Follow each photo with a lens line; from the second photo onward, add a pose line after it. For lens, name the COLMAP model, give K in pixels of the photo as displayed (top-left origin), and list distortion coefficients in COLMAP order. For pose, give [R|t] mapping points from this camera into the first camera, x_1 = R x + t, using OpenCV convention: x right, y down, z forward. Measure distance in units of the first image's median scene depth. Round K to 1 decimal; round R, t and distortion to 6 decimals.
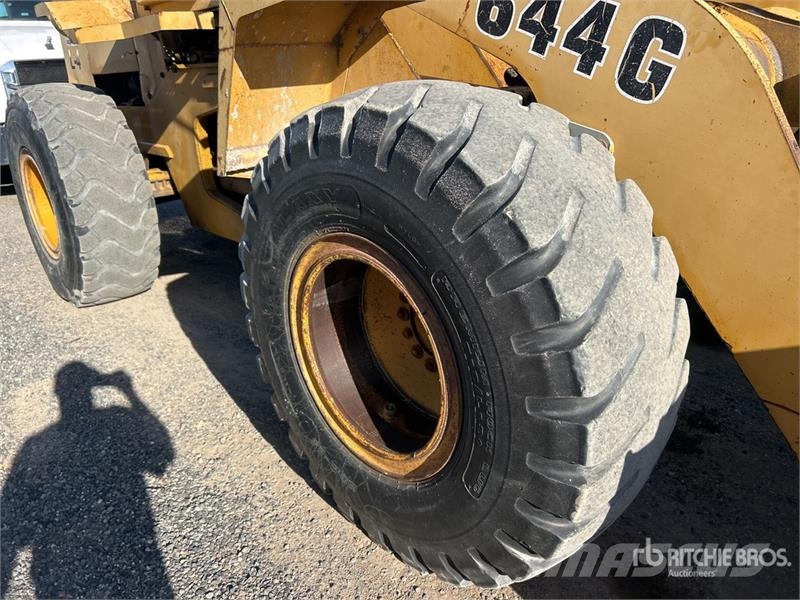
lens RADIAL K [[605.5, 0, 404.0], [0, 605.5, 294.8], [0, 0, 1]] dist [0.039752, -0.039886]
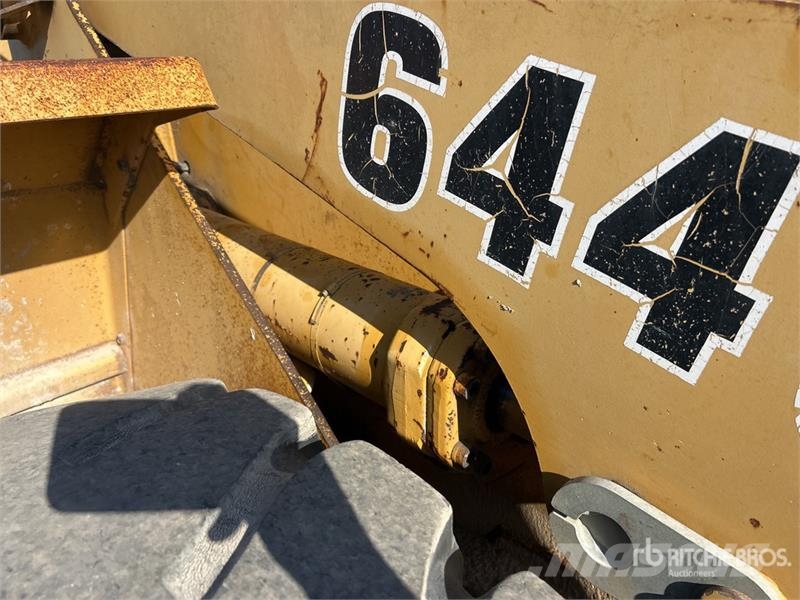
lens RADIAL K [[605.5, 0, 398.7], [0, 605.5, 298.5], [0, 0, 1]] dist [0.039752, -0.039886]
pose [[0.998748, -0.050018, 0.000939, 0.170751], [0.049999, 0.997371, -0.052459, -0.388679], [0.001688, 0.052441, 0.998623, 0.714787]]
